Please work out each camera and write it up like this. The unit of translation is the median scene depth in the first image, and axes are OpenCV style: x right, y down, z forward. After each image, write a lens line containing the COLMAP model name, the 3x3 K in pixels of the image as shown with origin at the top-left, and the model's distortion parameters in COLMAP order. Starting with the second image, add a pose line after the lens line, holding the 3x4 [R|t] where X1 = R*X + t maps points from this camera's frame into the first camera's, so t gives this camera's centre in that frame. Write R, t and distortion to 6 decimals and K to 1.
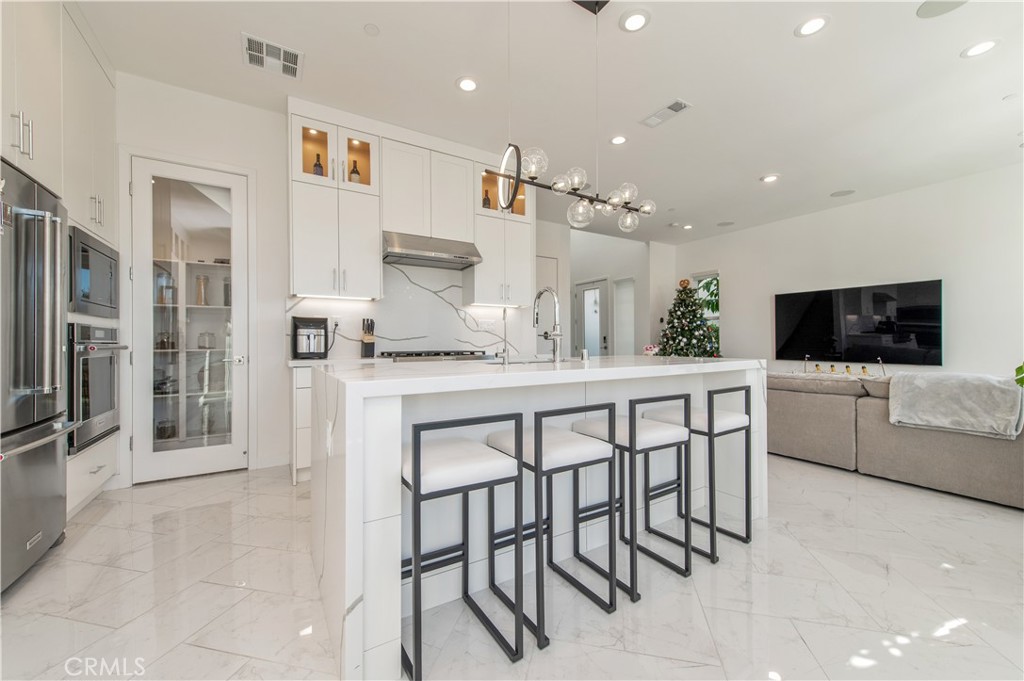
lens RADIAL K [[401.0, 0, 515.8], [0, 401.0, 339.6], [0, 0, 1]] dist [0.011986, -0.003481]
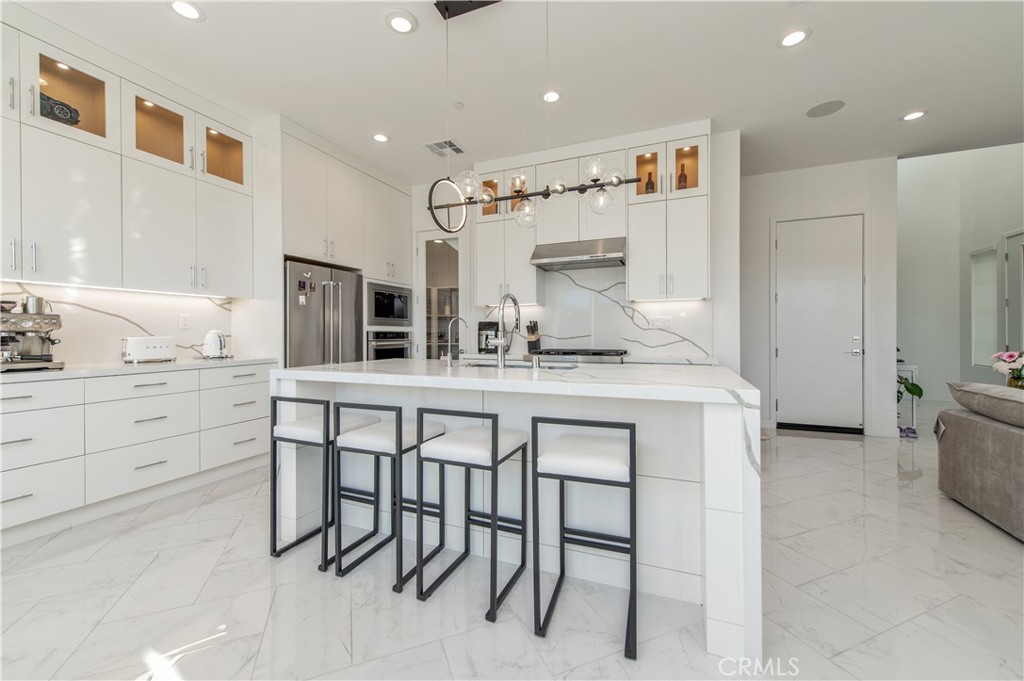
lens RADIAL K [[401.0, 0, 504.4], [0, 401.0, 333.0], [0, 0, 1]] dist [0.011986, -0.003481]
pose [[0.581983, 0.000942, -0.813201, 0.544716], [0.004684, 0.999979, 0.004511, -0.022260], [0.813188, -0.006434, 0.581966, 0.241519]]
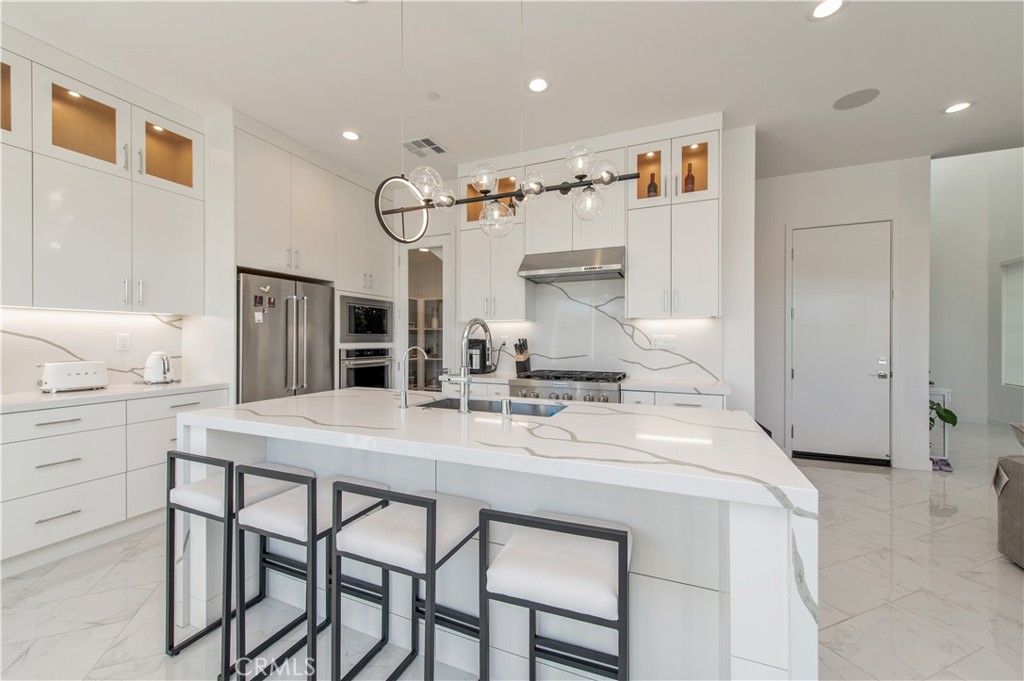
lens RADIAL K [[401.0, 0, 502.4], [0, 401.0, 338.6], [0, 0, 1]] dist [0.011986, -0.003481]
pose [[0.572871, 0.001383, -0.819645, 0.477333], [0.001169, 0.999996, 0.002504, -0.055394], [0.819645, -0.002393, 0.572867, 0.344047]]
